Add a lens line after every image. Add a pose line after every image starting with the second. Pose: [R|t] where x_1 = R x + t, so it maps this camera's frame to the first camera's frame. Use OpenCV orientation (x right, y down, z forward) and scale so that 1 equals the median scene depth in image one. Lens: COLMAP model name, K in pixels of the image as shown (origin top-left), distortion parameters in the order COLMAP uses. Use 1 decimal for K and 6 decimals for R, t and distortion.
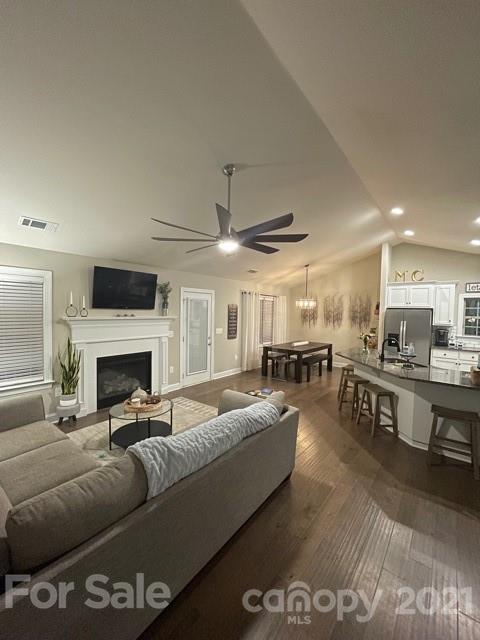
lens RADIAL K [[257.5, 0, 239.7], [0, 257.5, 320.7], [0, 0, 1]] dist [-0.003250, -0.000179]
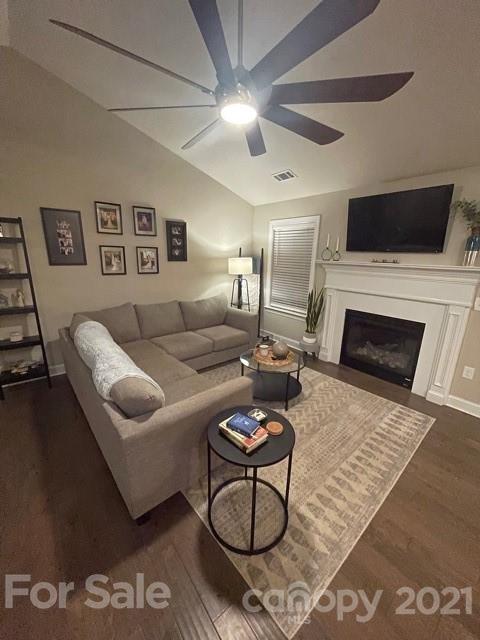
lens RADIAL K [[257.5, 0, 239.7], [0, 257.5, 321.0], [0, 0, 1]] dist [-0.003250, -0.000179]
pose [[-0.204782, 0.227858, -0.951916, 0.349607], [-0.064517, 0.967269, 0.245413, -0.009214], [0.976679, 0.111671, -0.183379, 0.738509]]
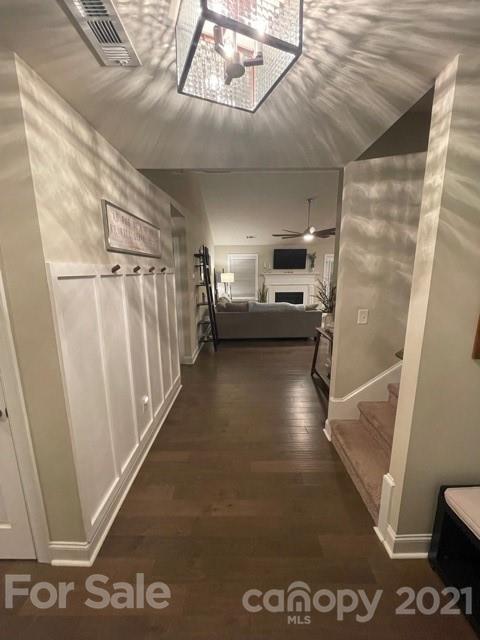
lens RADIAL K [[257.5, 0, 239.2], [0, 257.5, 321.3], [0, 0, 1]] dist [-0.003250, -0.000179]
pose [[0.627501, 0.121194, -0.769126, 0.870761], [-0.005278, 0.988451, 0.151448, 0.053271], [0.778598, -0.090974, 0.620894, -0.553990]]
